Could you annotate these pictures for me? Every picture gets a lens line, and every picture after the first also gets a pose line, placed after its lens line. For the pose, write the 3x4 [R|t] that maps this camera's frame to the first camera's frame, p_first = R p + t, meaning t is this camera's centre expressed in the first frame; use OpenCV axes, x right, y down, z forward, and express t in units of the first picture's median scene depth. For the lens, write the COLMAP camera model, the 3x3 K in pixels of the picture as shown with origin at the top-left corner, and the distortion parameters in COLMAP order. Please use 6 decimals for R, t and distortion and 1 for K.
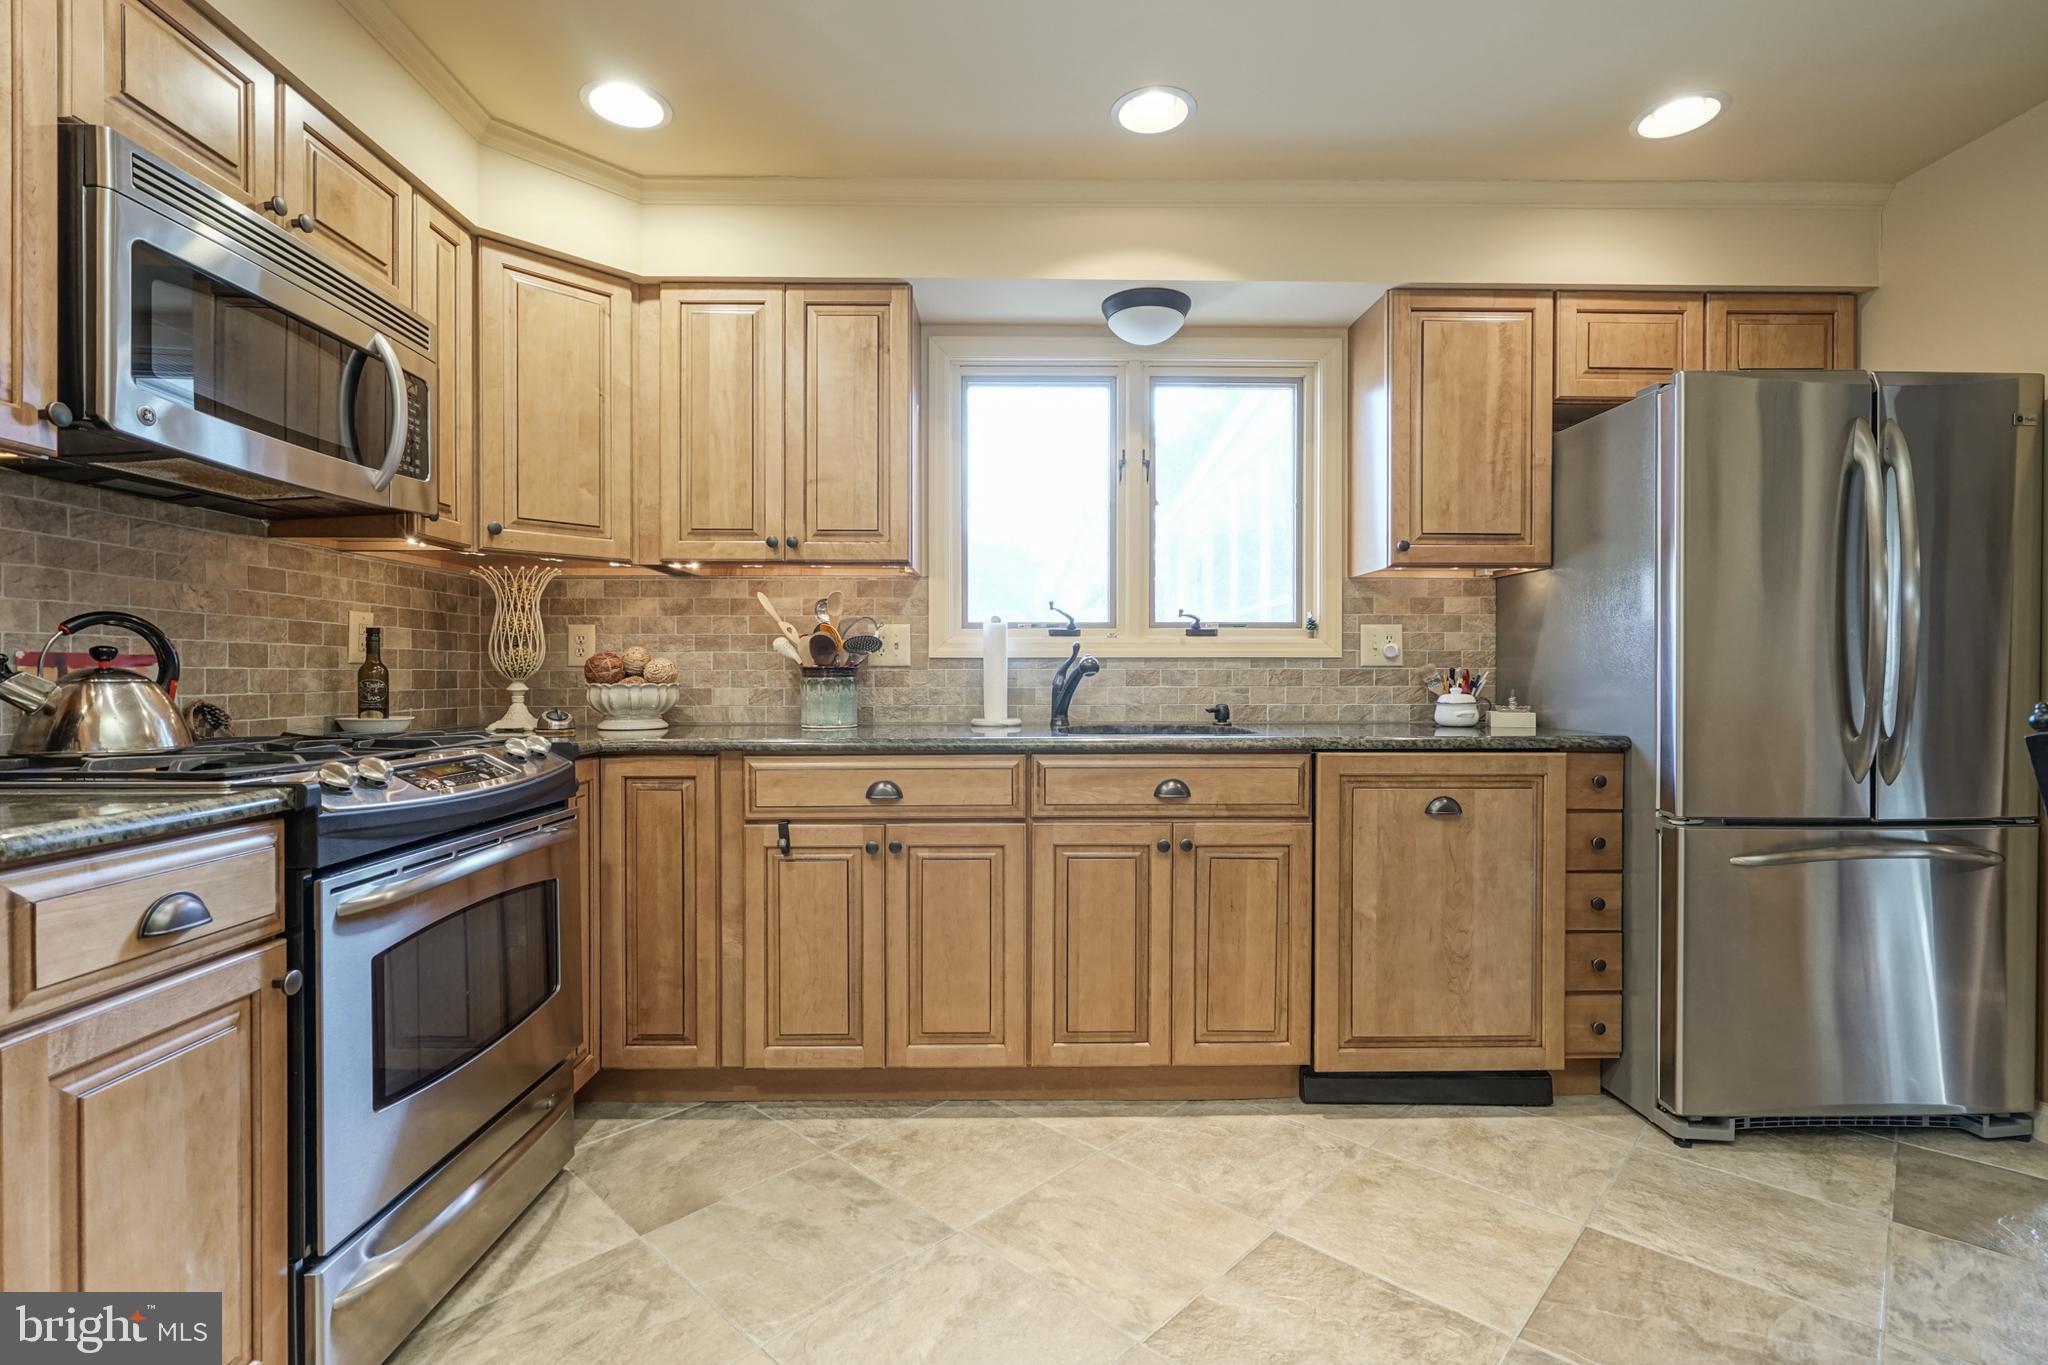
lens RADIAL K [[943.0, 0, 1036.1], [0, 943.0, 677.6], [0, 0, 1]] dist [0.000877, -0.000201]
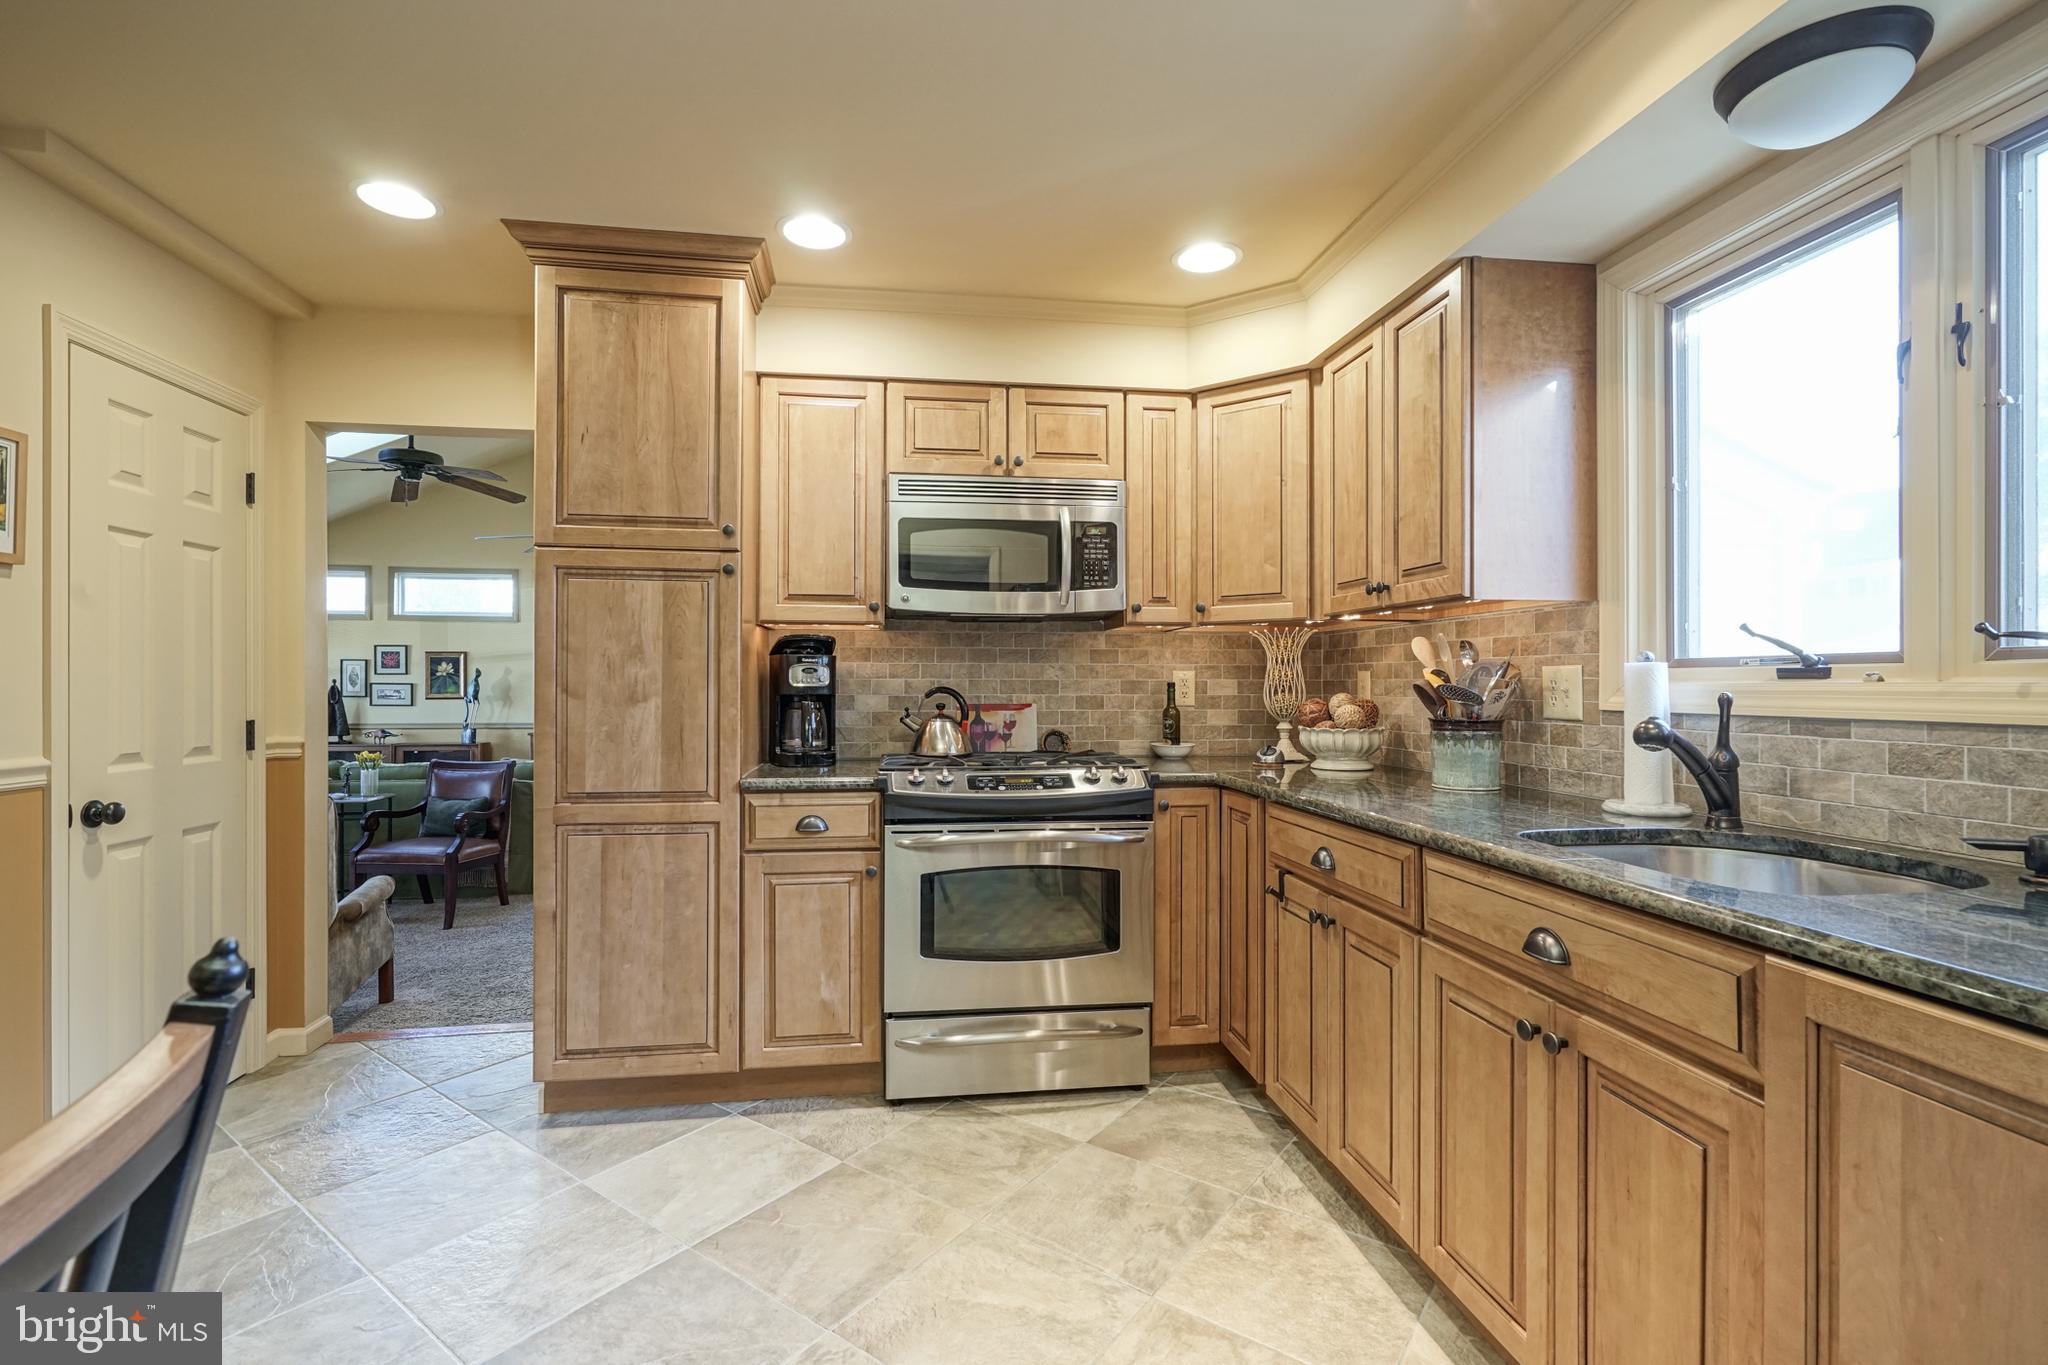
lens RADIAL K [[943.0, 0, 1038.6], [0, 943.0, 681.4], [0, 0, 1]] dist [0.000877, -0.000201]
pose [[0.131159, -0.000178, -0.991361, 0.714389], [-0.005670, 0.999983, -0.000929, -0.051108], [0.991345, 0.005743, 0.131156, 0.593121]]
